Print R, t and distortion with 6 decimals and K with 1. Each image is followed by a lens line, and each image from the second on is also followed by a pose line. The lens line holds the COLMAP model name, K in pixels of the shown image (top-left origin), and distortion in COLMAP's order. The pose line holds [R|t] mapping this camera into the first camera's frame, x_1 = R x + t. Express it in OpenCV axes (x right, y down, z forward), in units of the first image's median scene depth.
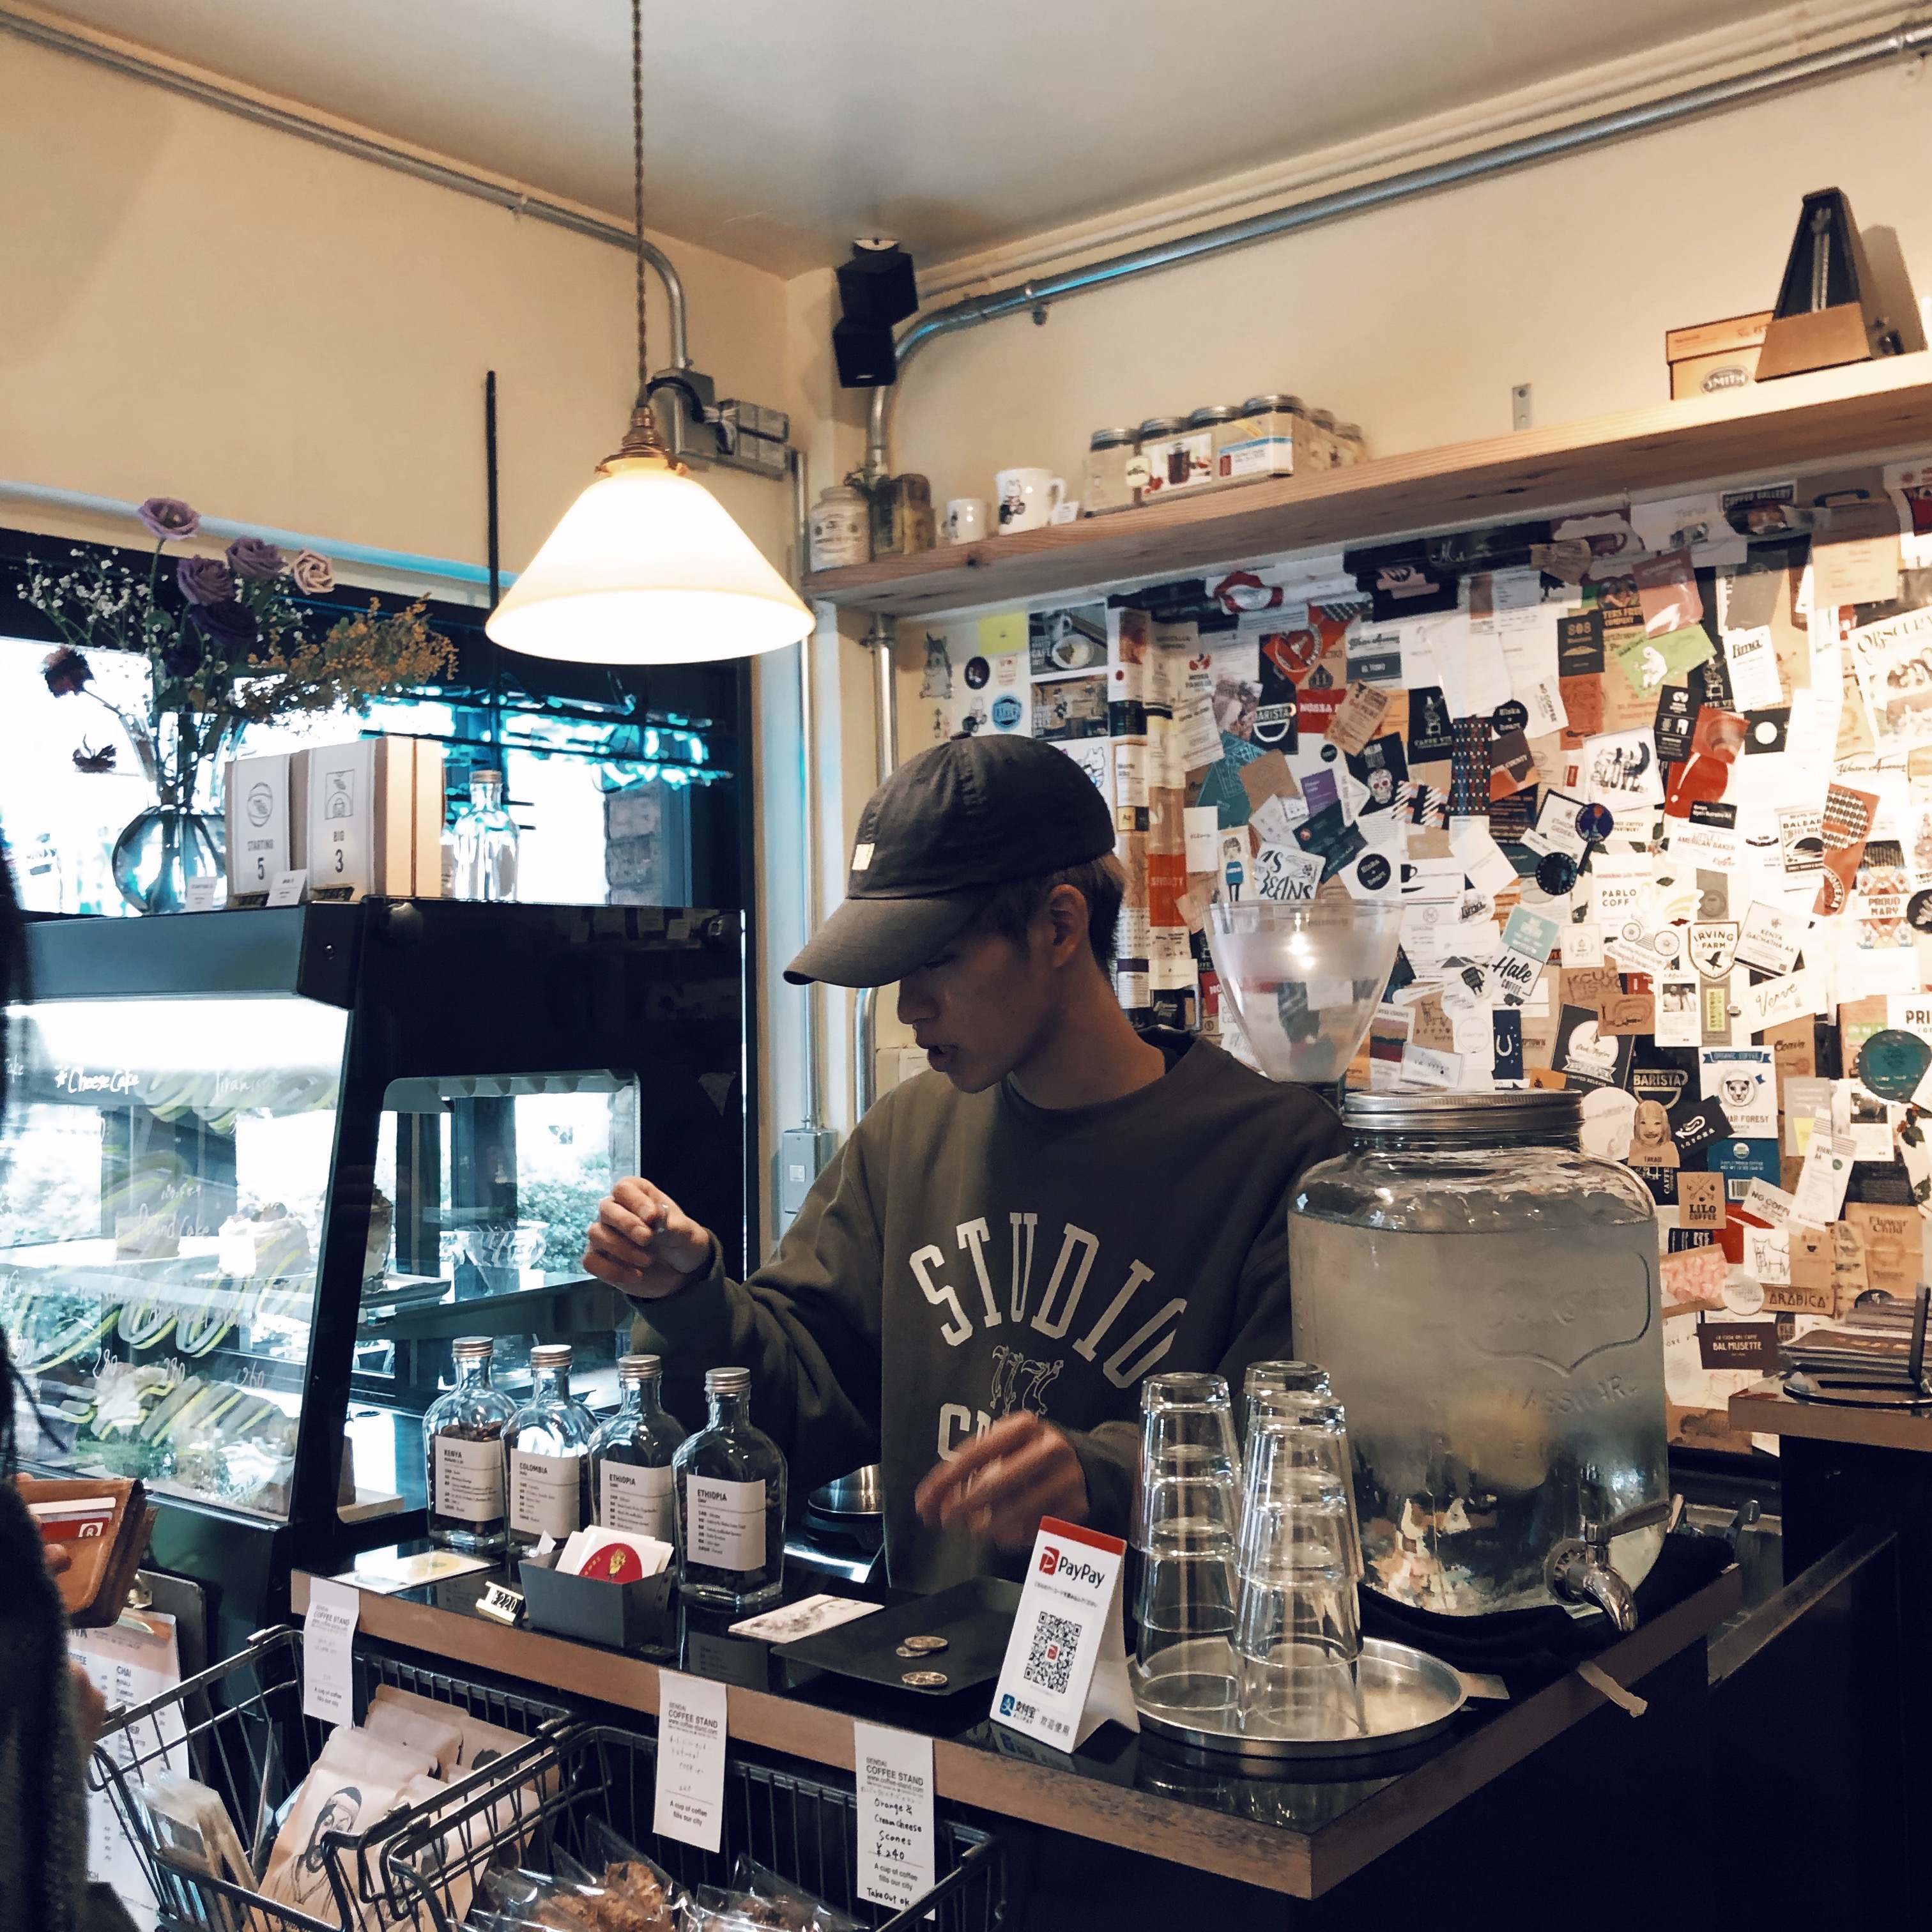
lens RADIAL K [[2097.9, 0, 980.0], [0, 2097.9, 957.1], [0, 0, 1]] dist [0.002330, 0.000000]
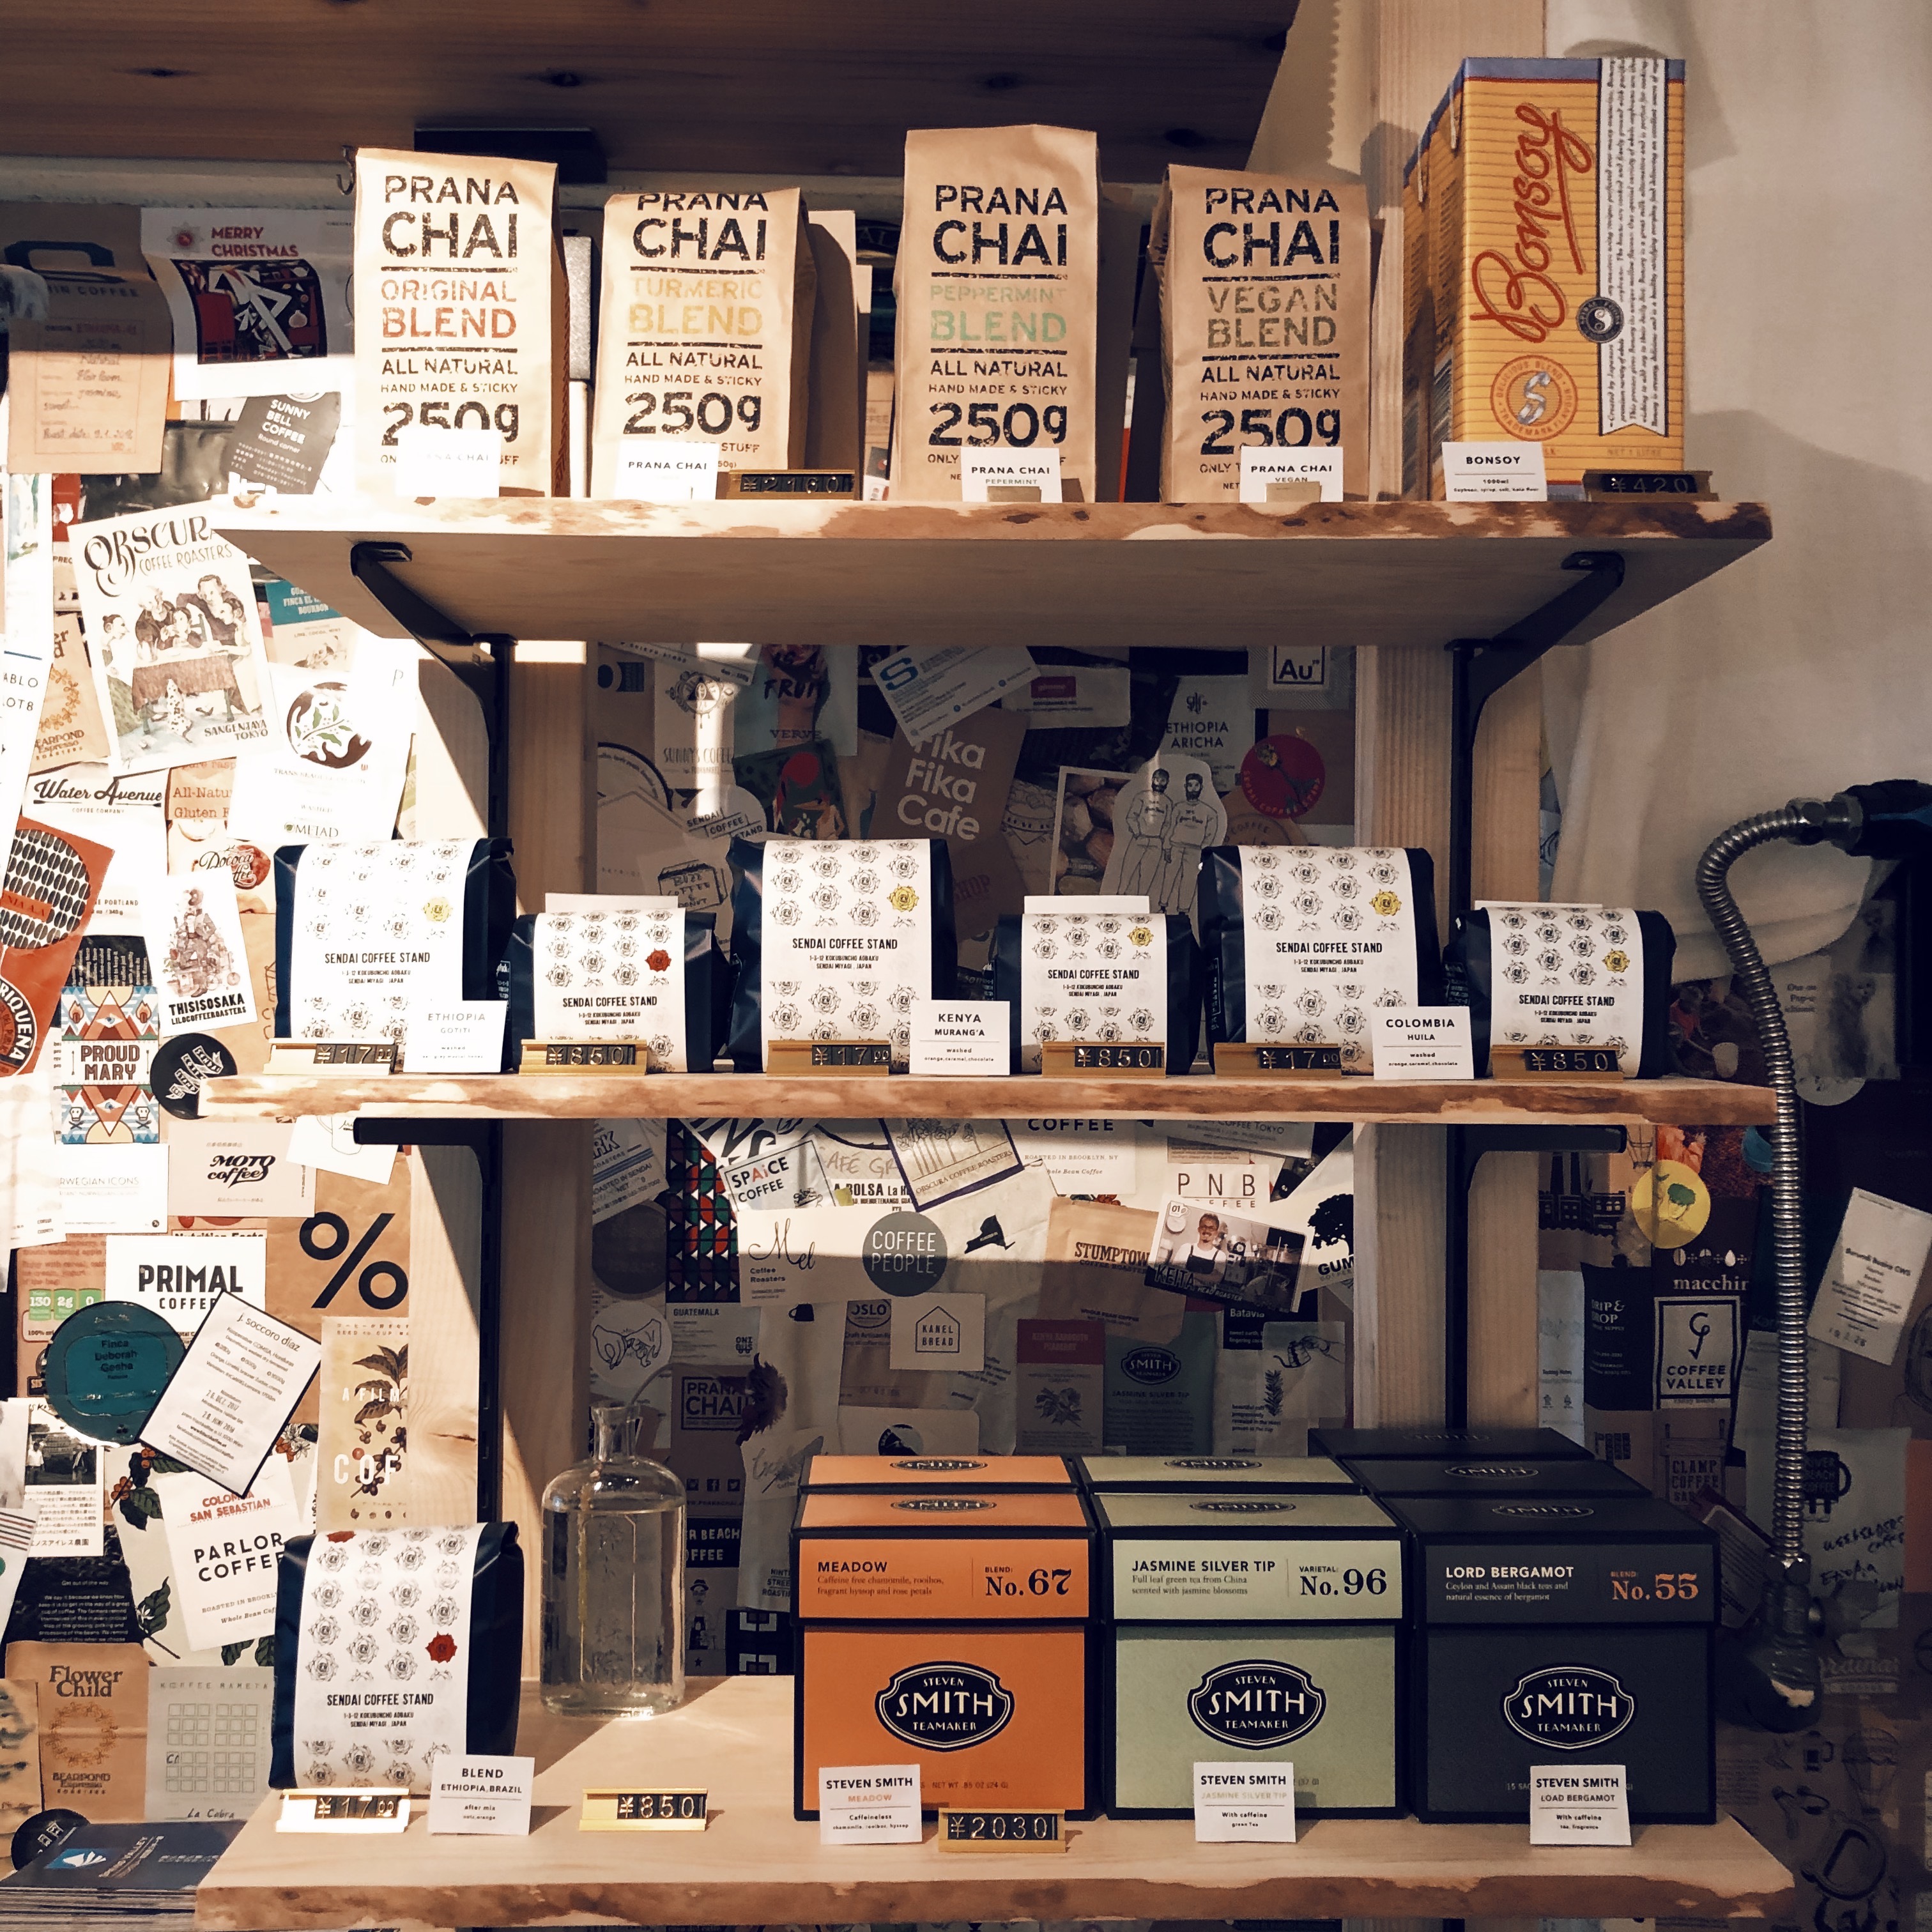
lens RADIAL K [[2097.9, 0, 968.7], [0, 2097.9, 970.1], [0, 0, 1]] dist [0.002330, 0.000000]
pose [[0.761652, 0.046105, 0.646344, 0.239575], [-0.040559, 0.998902, -0.023458, -0.040654], [-0.646716, -0.008348, 0.762686, 0.437094]]
